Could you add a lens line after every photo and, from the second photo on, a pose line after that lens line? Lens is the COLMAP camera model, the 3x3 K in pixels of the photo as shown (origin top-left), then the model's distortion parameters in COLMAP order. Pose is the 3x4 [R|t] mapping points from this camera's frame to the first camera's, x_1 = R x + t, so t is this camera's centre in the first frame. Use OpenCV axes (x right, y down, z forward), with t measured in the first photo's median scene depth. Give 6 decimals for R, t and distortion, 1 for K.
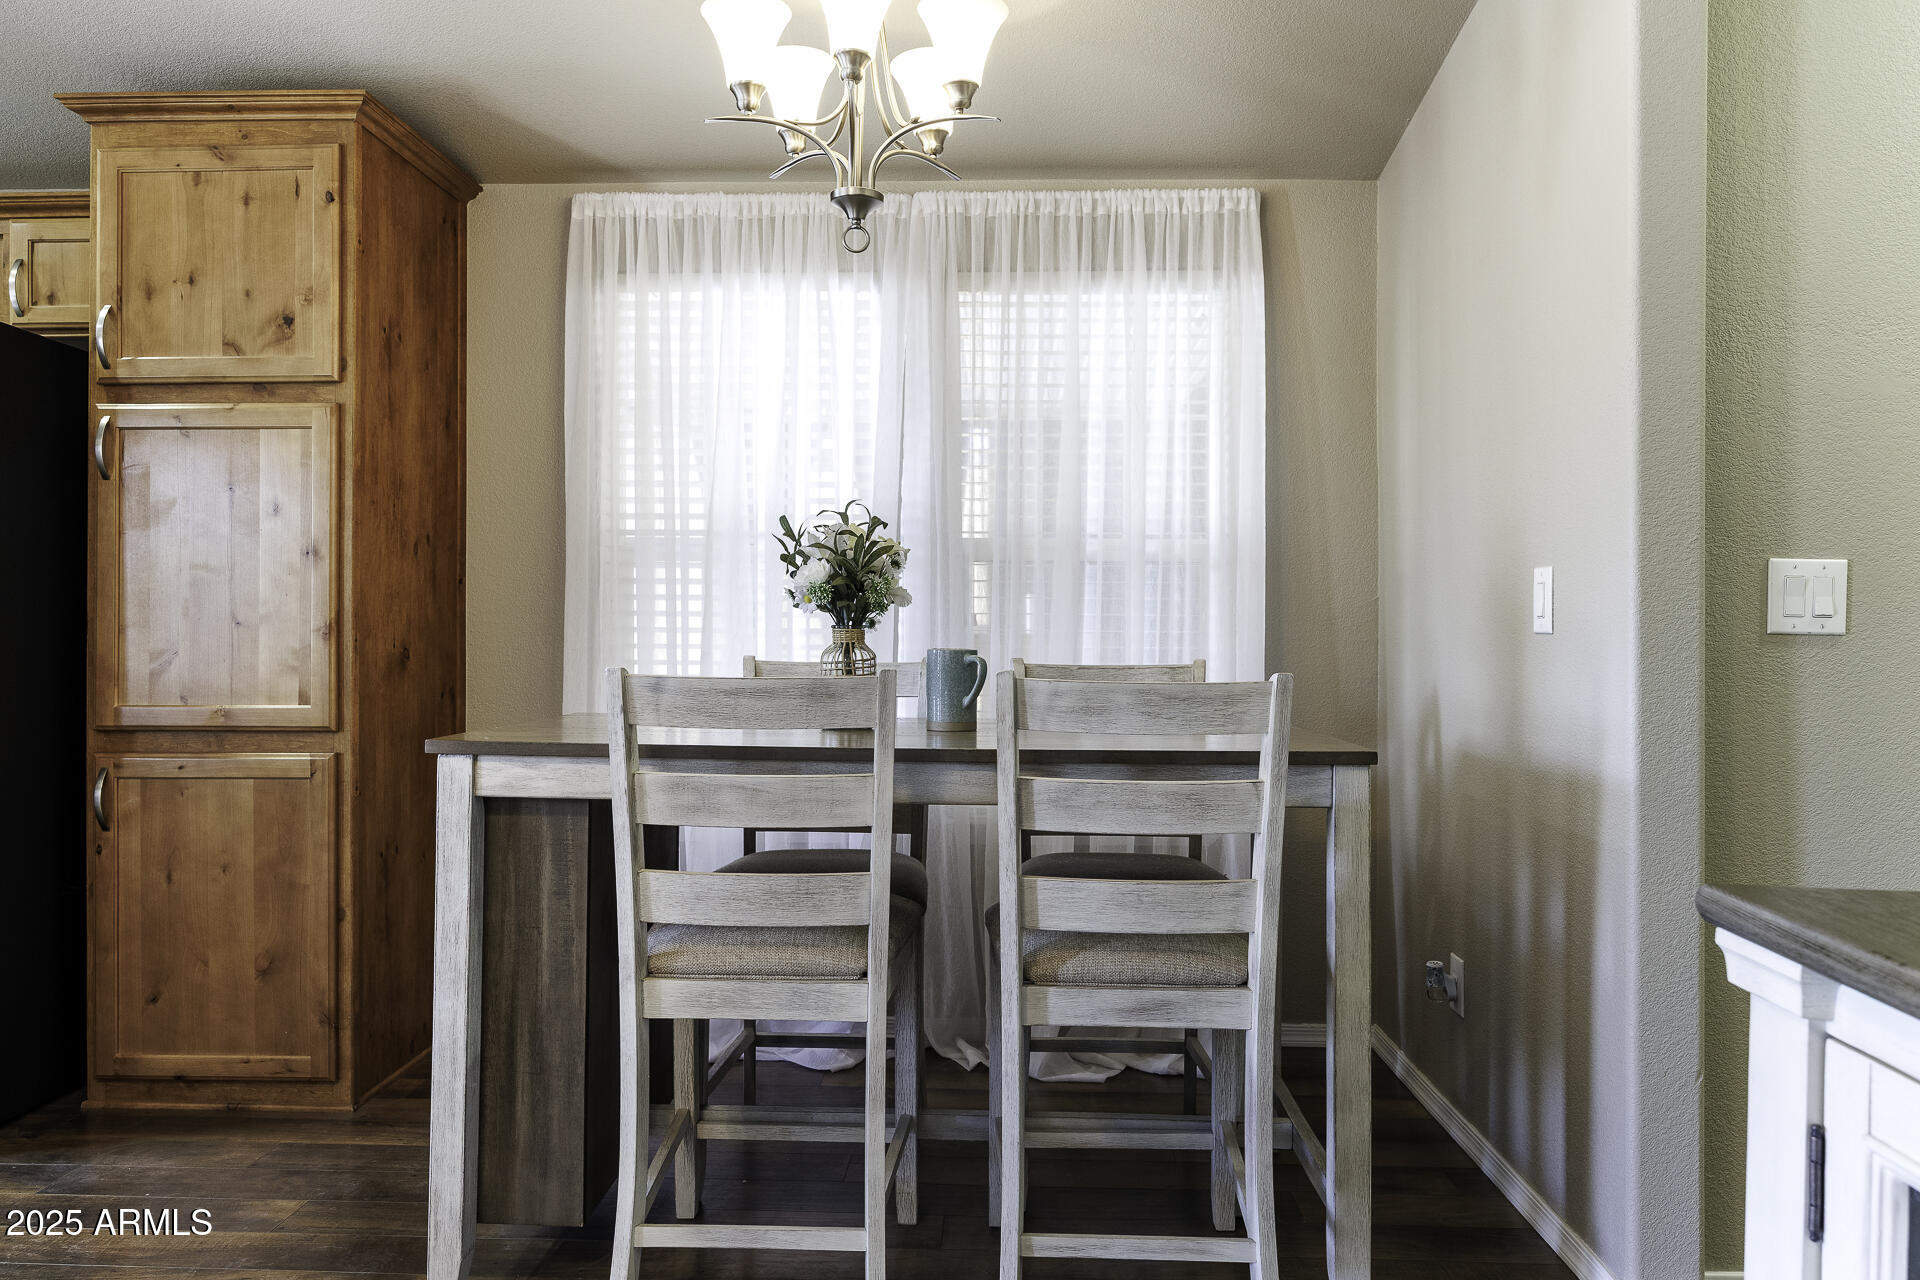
lens RADIAL K [[1327.9, 0, 957.9], [0, 1327.9, 629.4], [0, 0, 1]] dist [-0.007697, 0.000587]
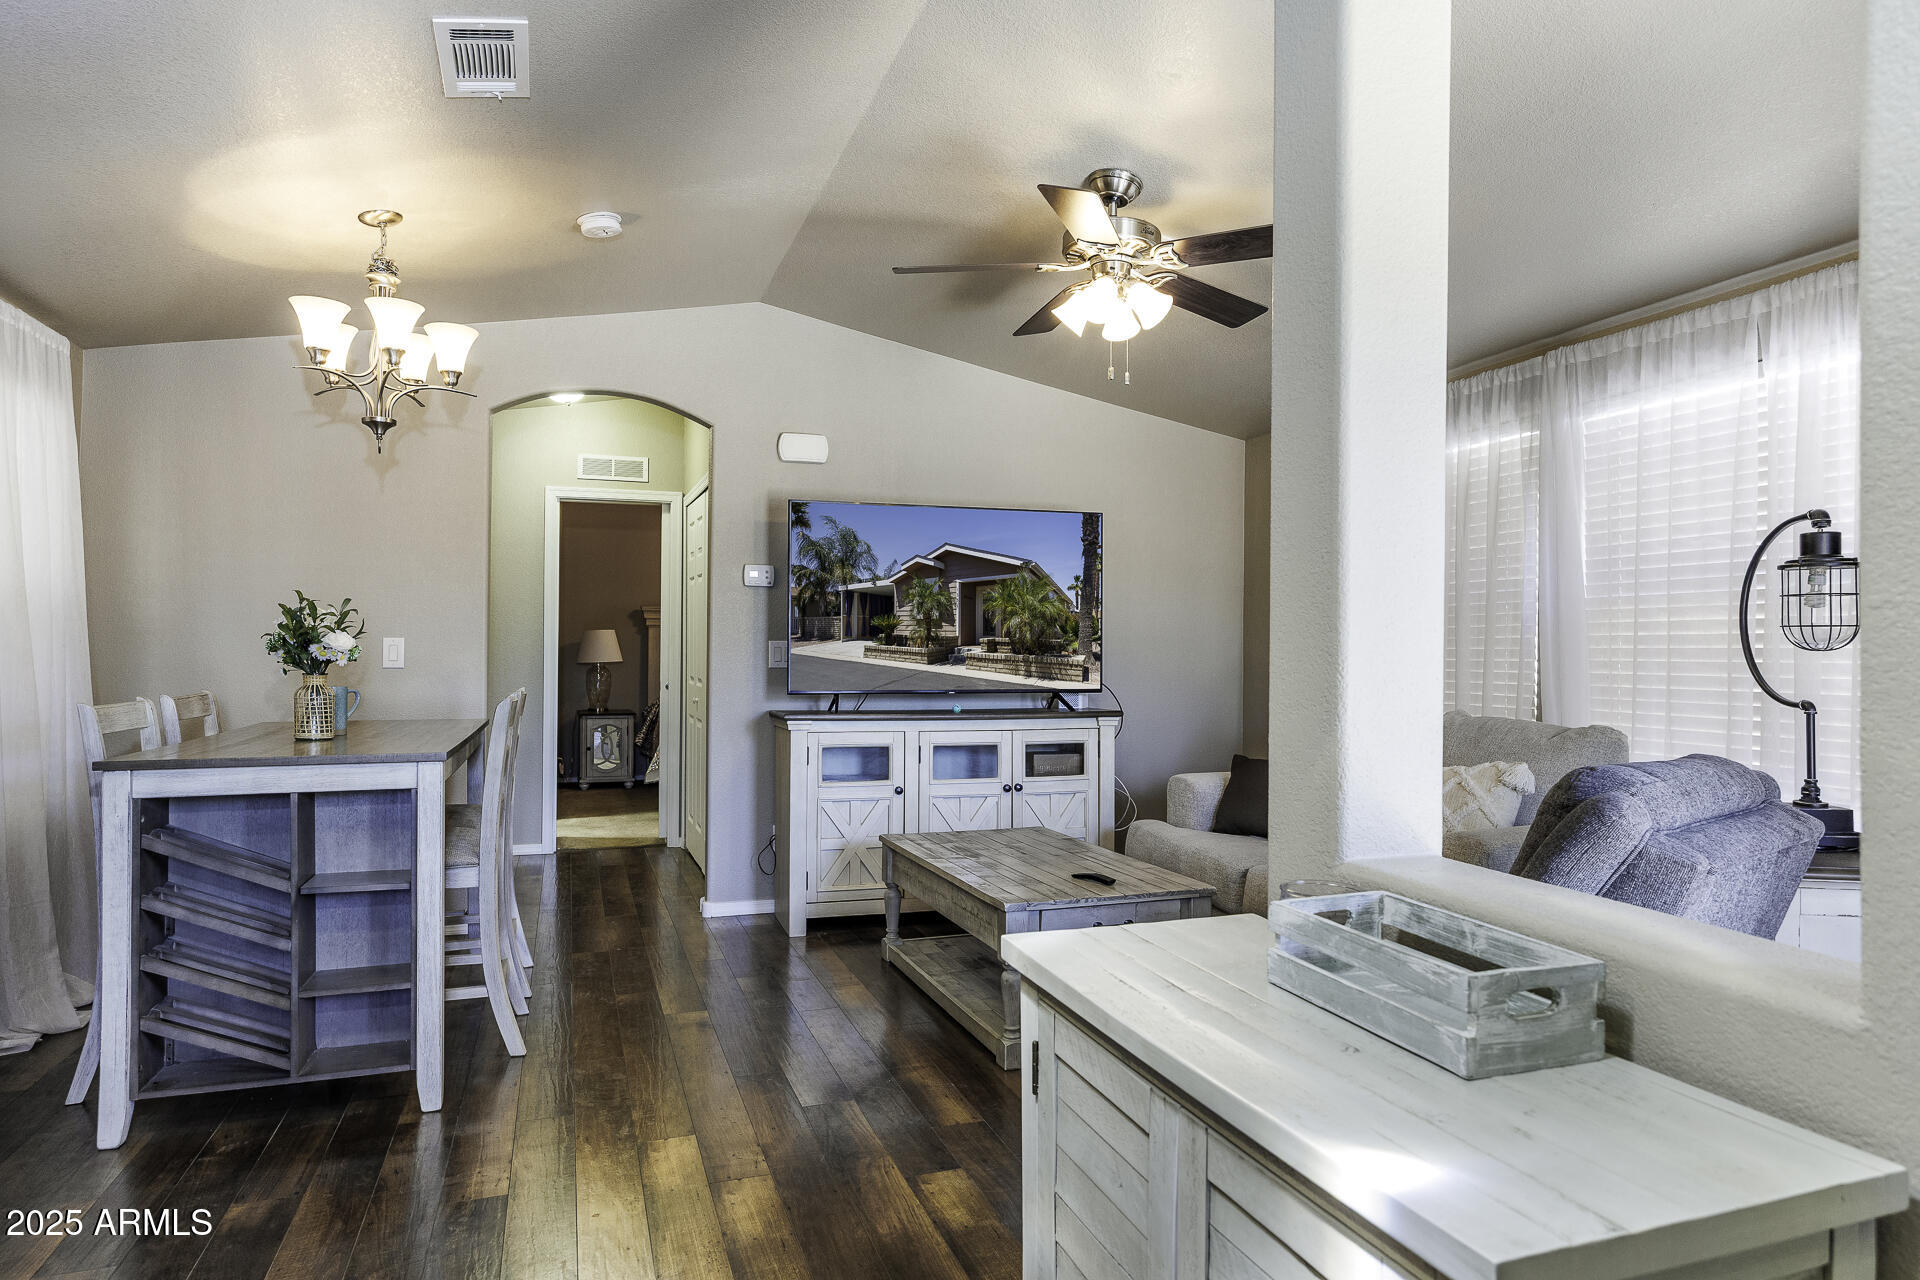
lens RADIAL K [[1107.6, 0, 966.1], [0, 1107.6, 630.0], [0, 0, 1]] dist [0.010528, 0.000875]
pose [[-0.361454, 0.009690, 0.932340, -1.331934], [-0.007531, 0.999883, -0.013312, -0.036044], [-0.932359, -0.011833, -0.361339, 0.643801]]
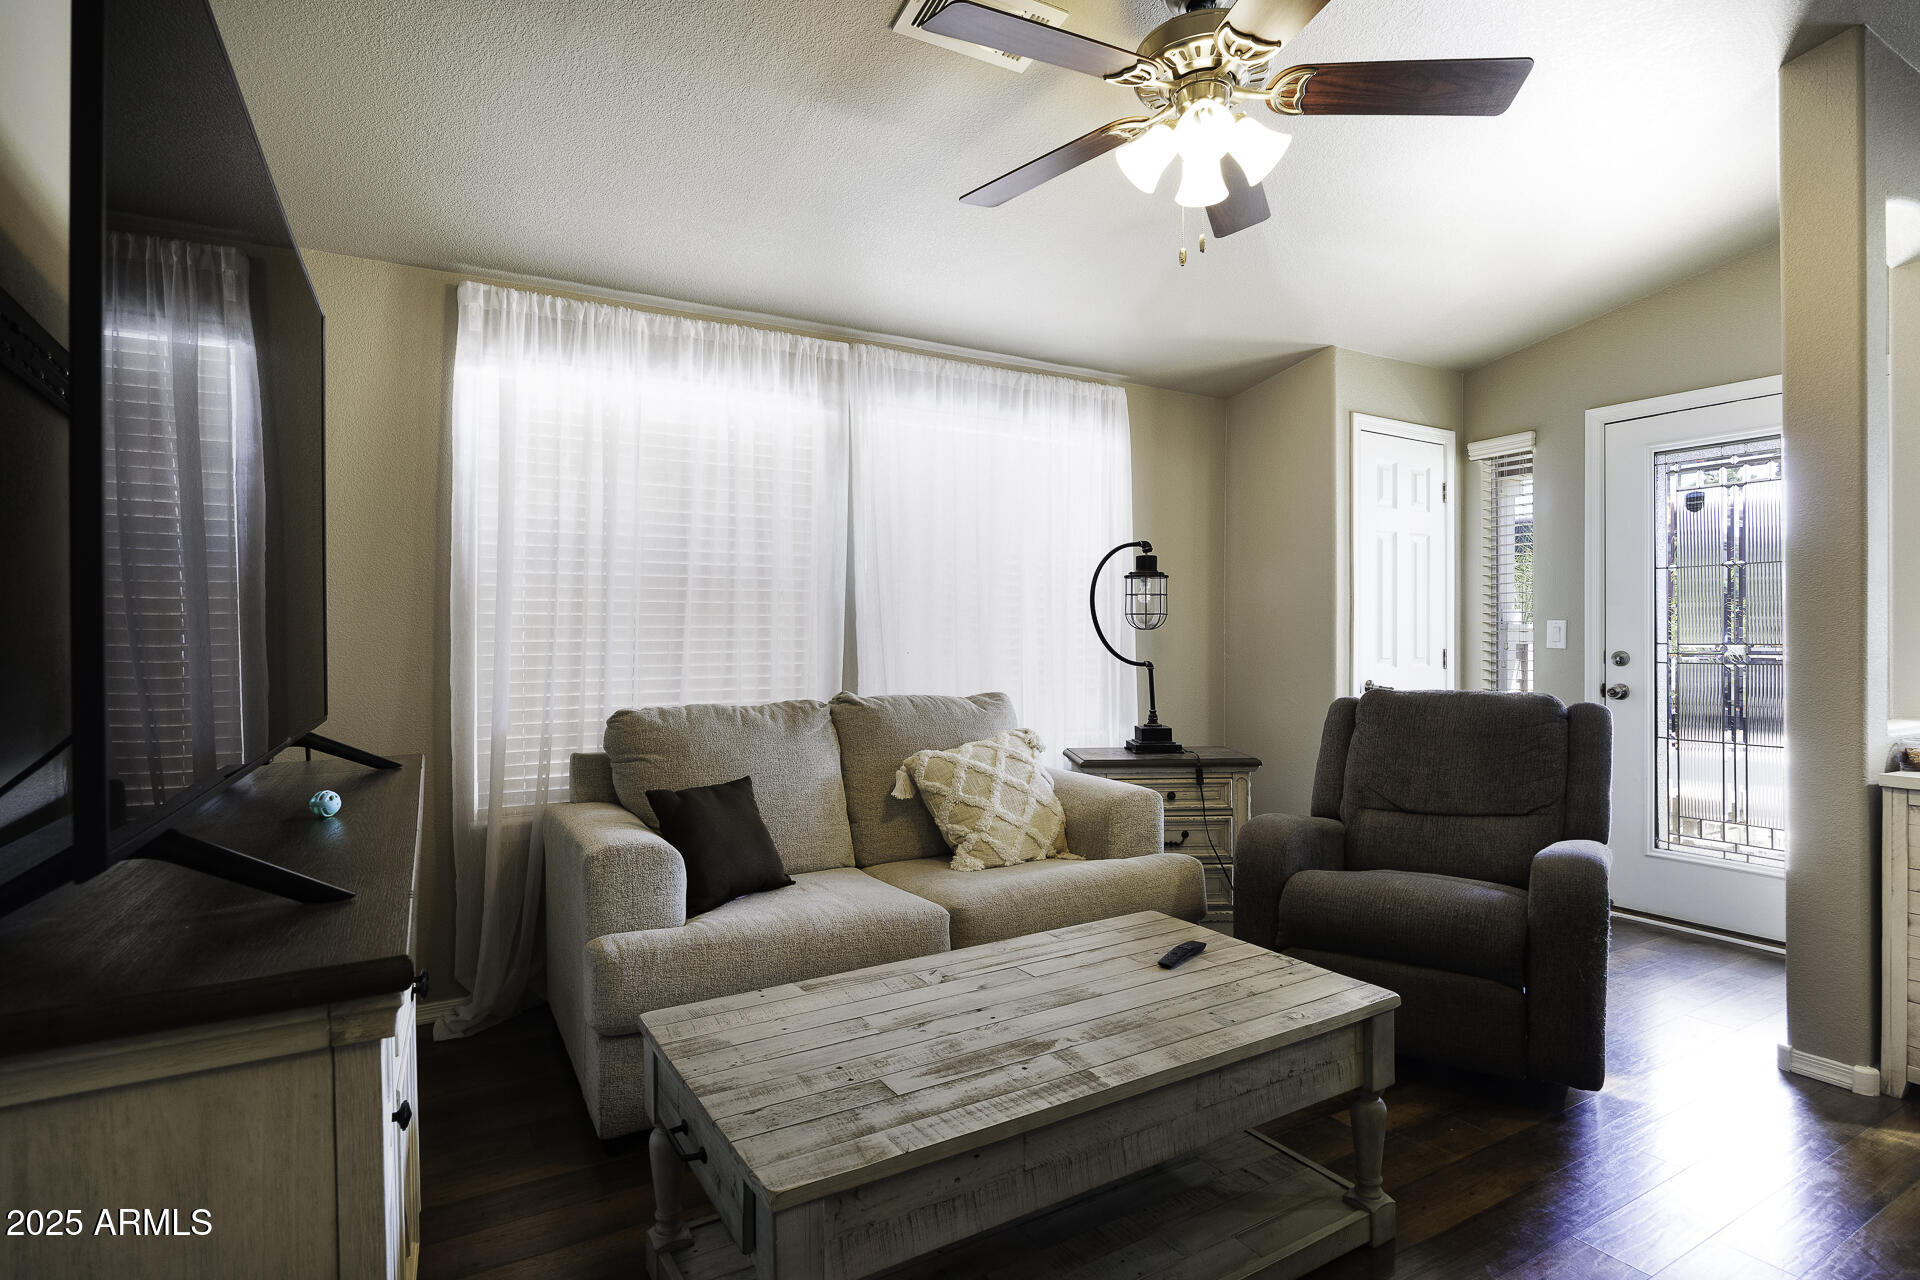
lens RADIAL K [[1002.7, 0, 945.6], [0, 1002.7, 641.6], [0, 0, 1]] dist [-0.002766, -0.000067]
pose [[-0.843432, -0.000065, -0.537236, 0.217556], [0.000988, 0.999998, -0.001672, -0.019193], [0.537235, -0.001941, -0.843430, 0.623161]]
